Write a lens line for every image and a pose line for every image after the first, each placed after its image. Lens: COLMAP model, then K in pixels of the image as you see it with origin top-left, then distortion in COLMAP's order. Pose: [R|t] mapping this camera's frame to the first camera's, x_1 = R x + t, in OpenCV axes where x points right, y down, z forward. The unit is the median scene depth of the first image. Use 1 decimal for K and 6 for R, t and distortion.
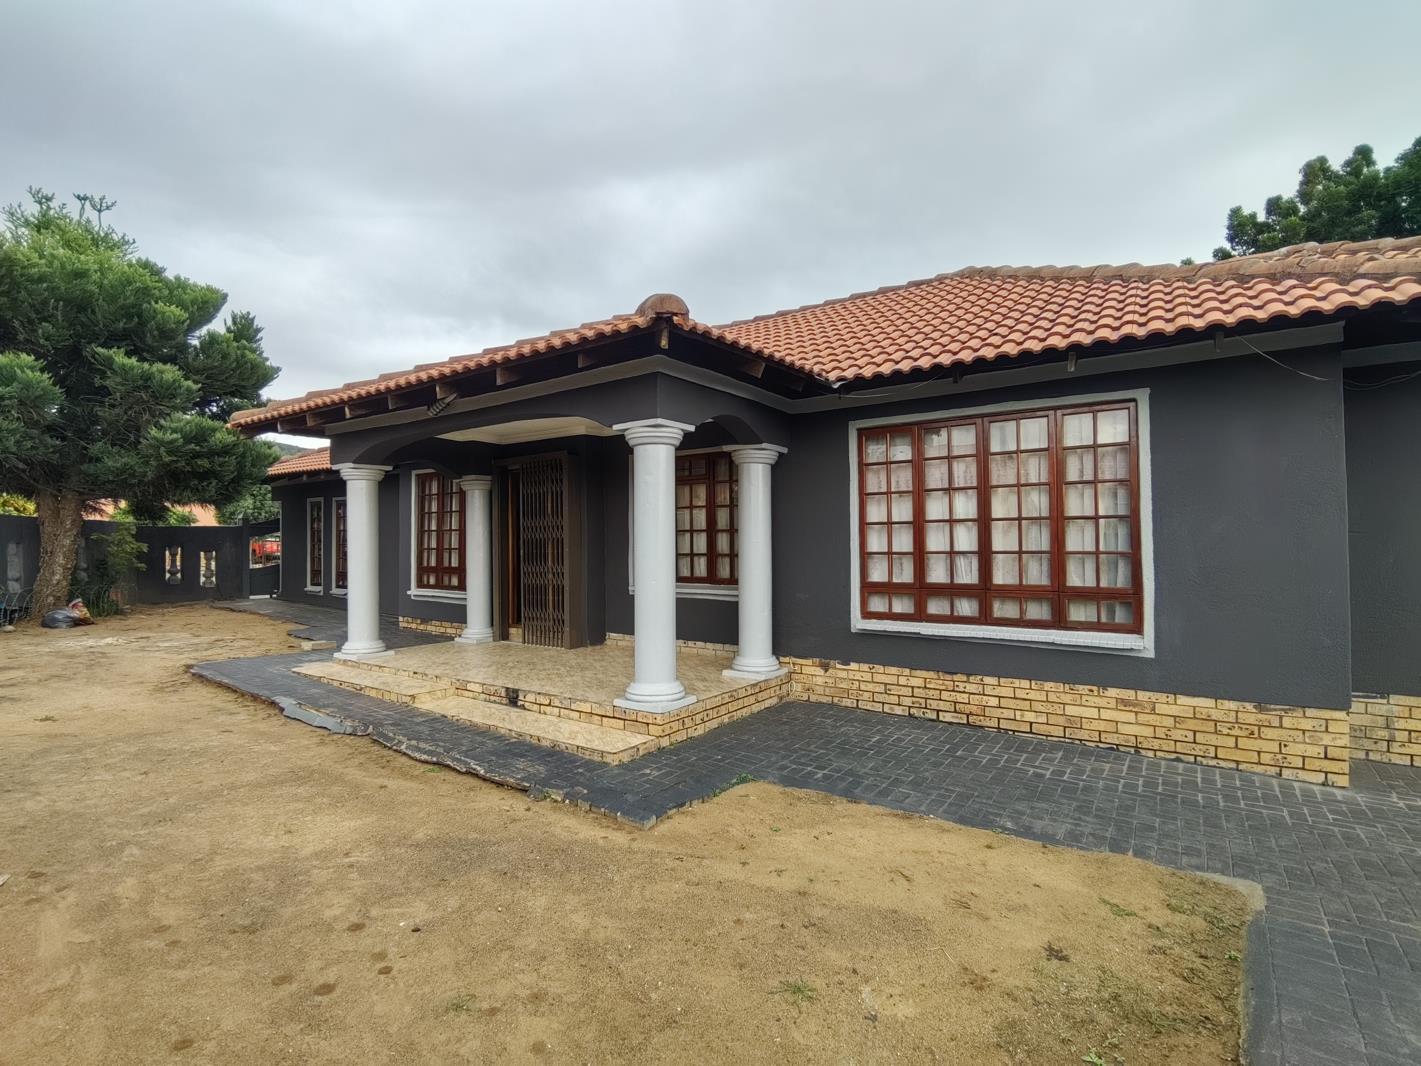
lens RADIAL K [[673.8, 0, 710.5], [0, 673.8, 533.0], [0, 0, 1]] dist [-0.014553, 0.000364]
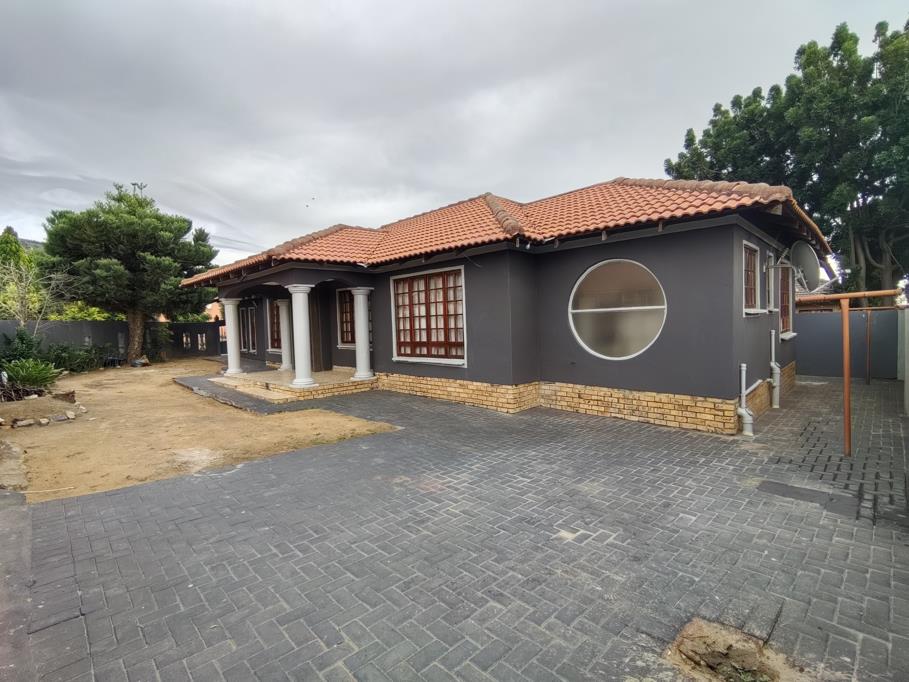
lens RADIAL K [[431.0, 0, 454.5], [0, 431.0, 341.0], [0, 0, 1]] dist [-0.014553, 0.000364]
pose [[0.983483, -0.018337, -0.180071, 0.715626], [0.029333, 0.997851, 0.058588, -0.016310], [0.178610, -0.062902, 0.981907, -0.522711]]
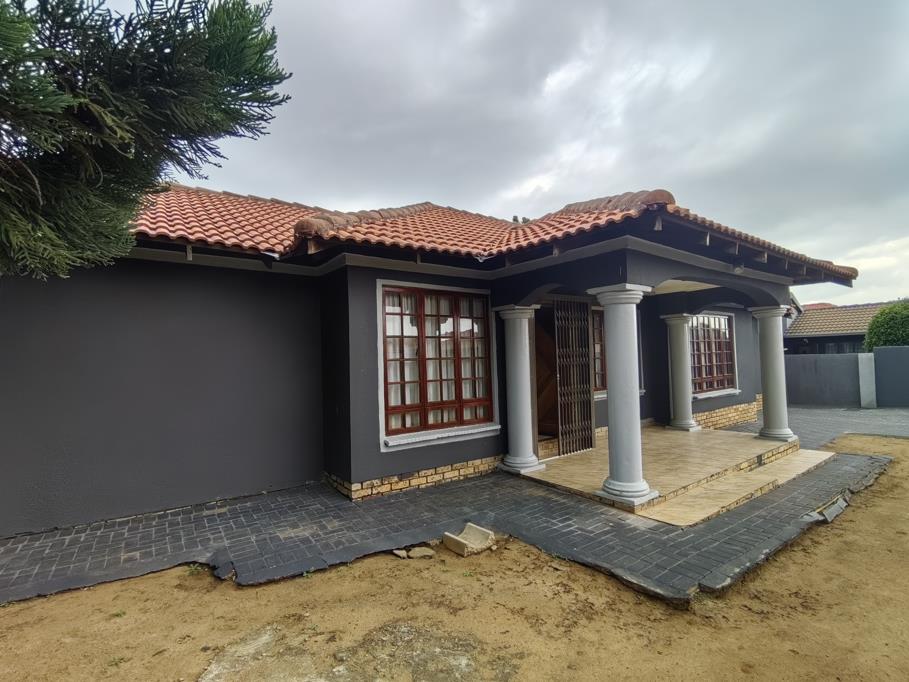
lens RADIAL K [[668.7, 0, 454.5], [0, 668.7, 341.0], [0, 0, 1]] dist [-0.000705, 0.000439]
pose [[0.115294, 0.044383, 0.992339, -1.010712], [0.025428, 0.998542, -0.047615, 0.011937], [-0.993006, 0.030723, 0.113997, 0.722945]]
